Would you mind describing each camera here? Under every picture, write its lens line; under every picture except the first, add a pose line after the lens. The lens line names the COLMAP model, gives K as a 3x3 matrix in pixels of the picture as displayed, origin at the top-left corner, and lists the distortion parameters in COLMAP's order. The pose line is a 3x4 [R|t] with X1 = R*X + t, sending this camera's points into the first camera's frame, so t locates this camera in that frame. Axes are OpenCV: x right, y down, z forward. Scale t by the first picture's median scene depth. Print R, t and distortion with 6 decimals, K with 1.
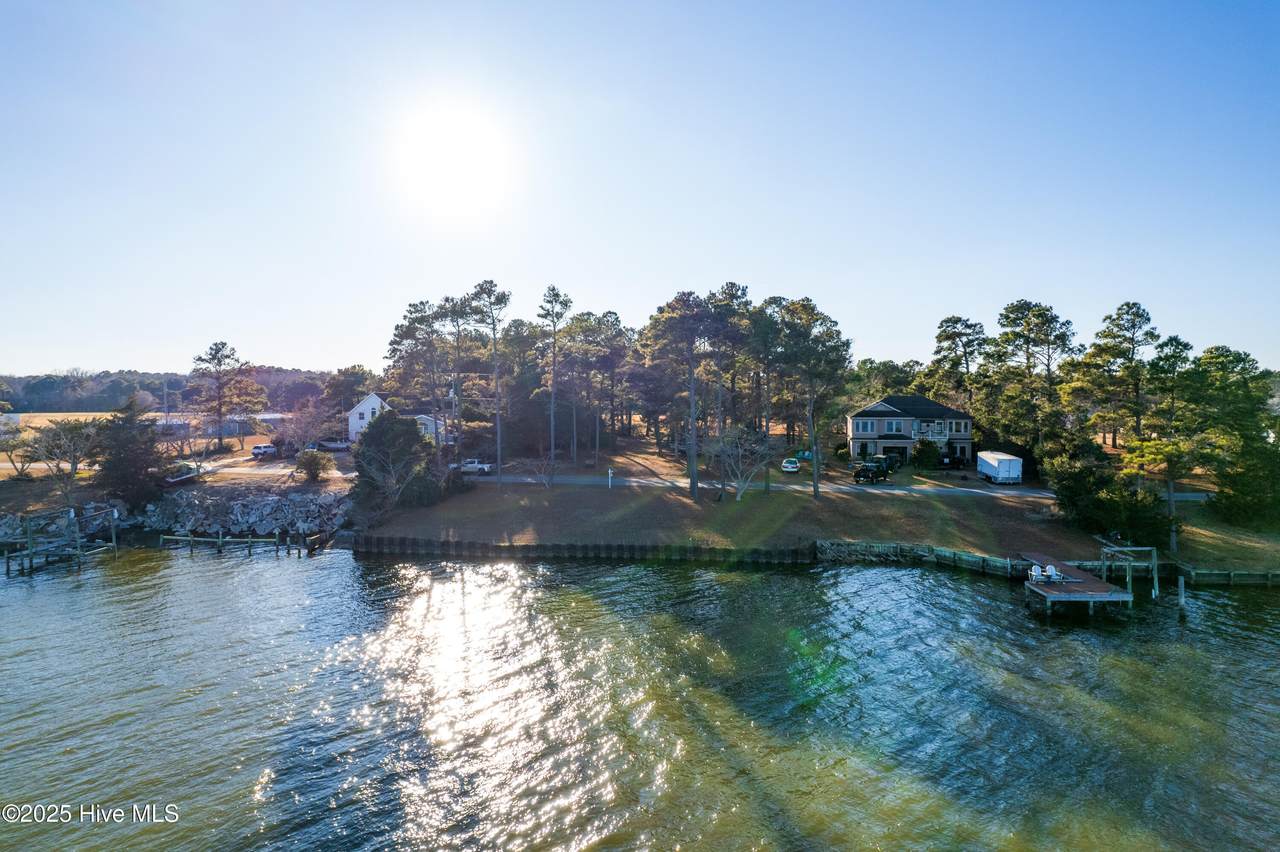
lens RADIAL K [[820.7, 0, 633.7], [0, 820.7, 431.3], [0, 0, 1]] dist [-0.075327, 0.072909]
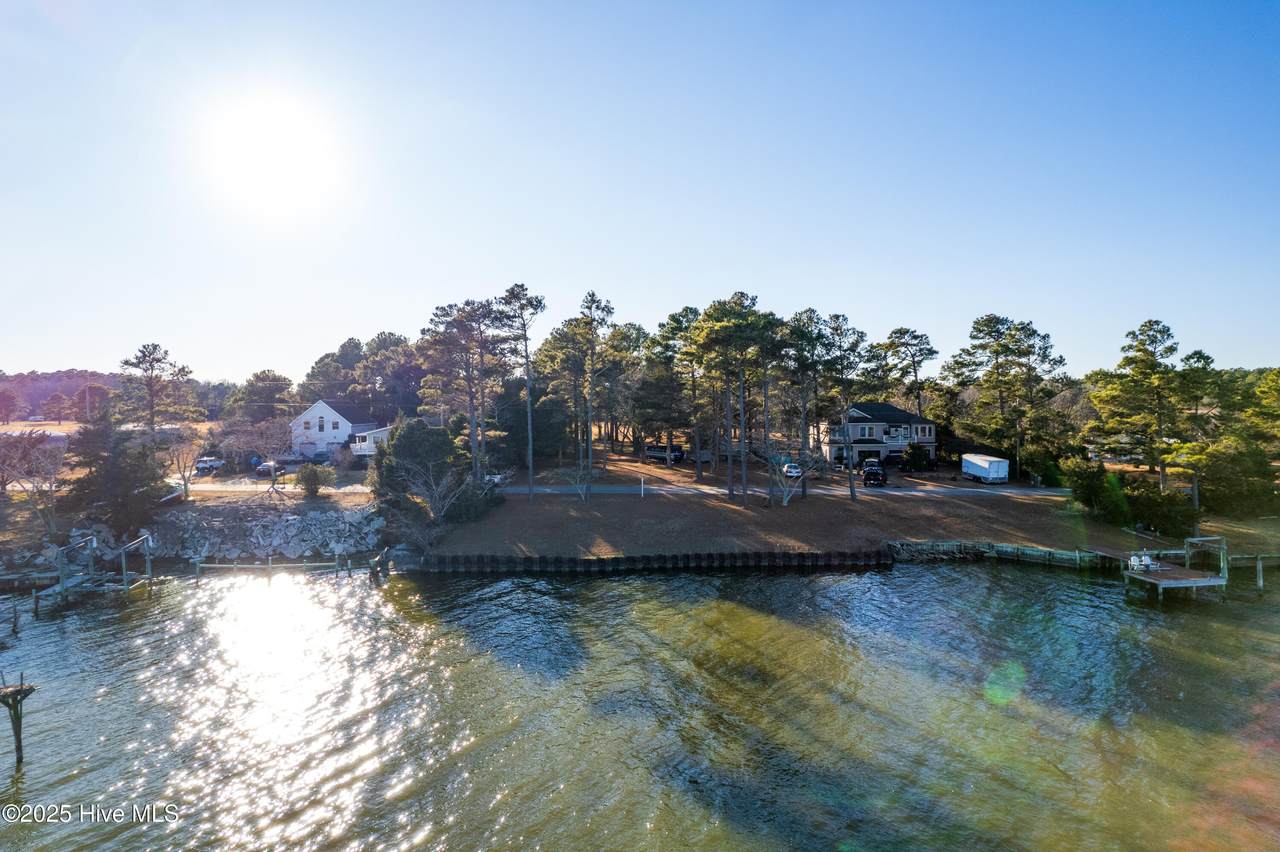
lens RADIAL K [[820.7, 0, 633.7], [0, 820.7, 431.3], [0, 0, 1]] dist [-0.075327, 0.072909]
pose [[0.979708, -0.009762, 0.200191, -0.241827], [0.011107, 0.999923, -0.005593, -0.004525], [-0.200121, 0.007703, 0.979741, 0.031525]]
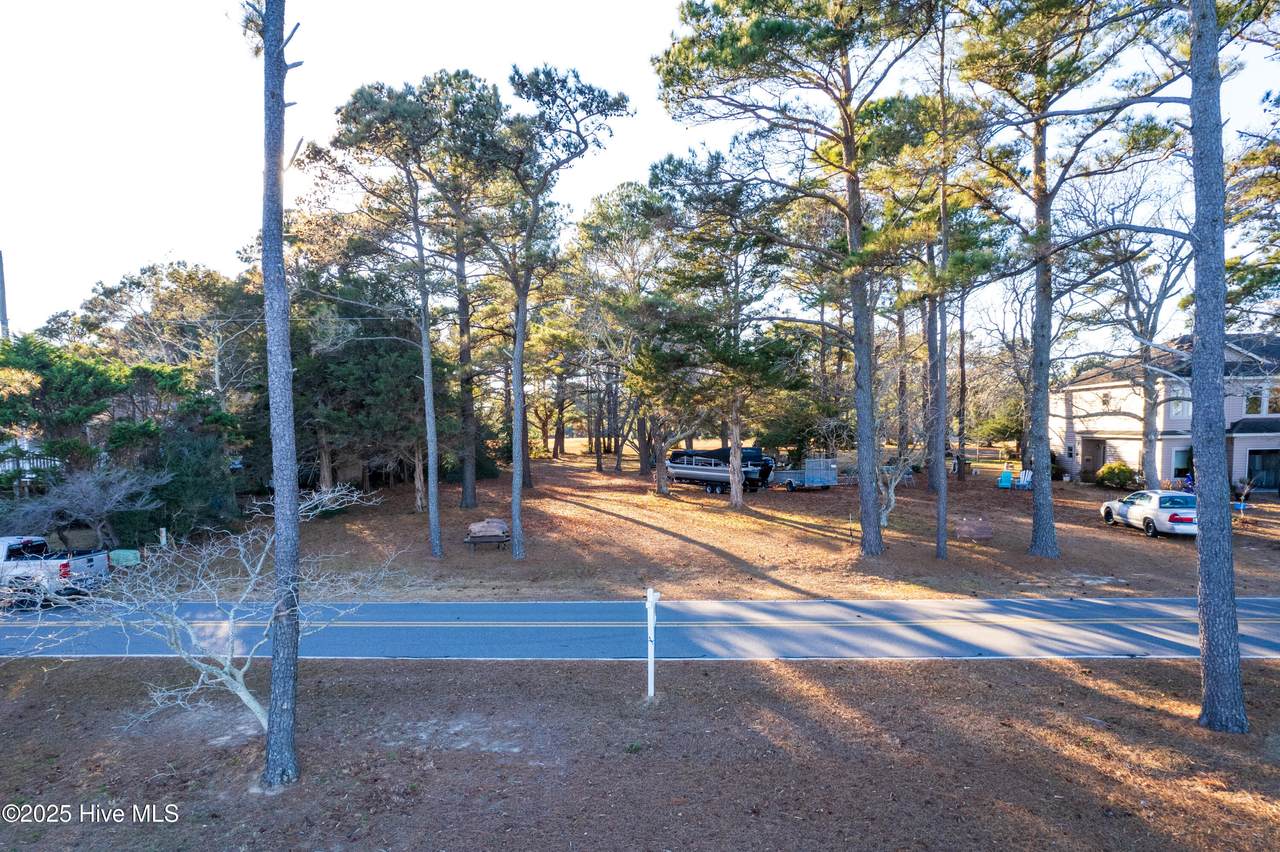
lens RADIAL K [[861.1, 0, 640.0], [0, 861.1, 426.0], [0, 0, 1]] dist [-0.007787, -0.001362]
pose [[0.982580, -0.021020, 0.184645, -0.065641], [0.029291, 0.998681, -0.042180, 0.020080], [-0.183515, 0.046853, 0.981900, 0.832474]]
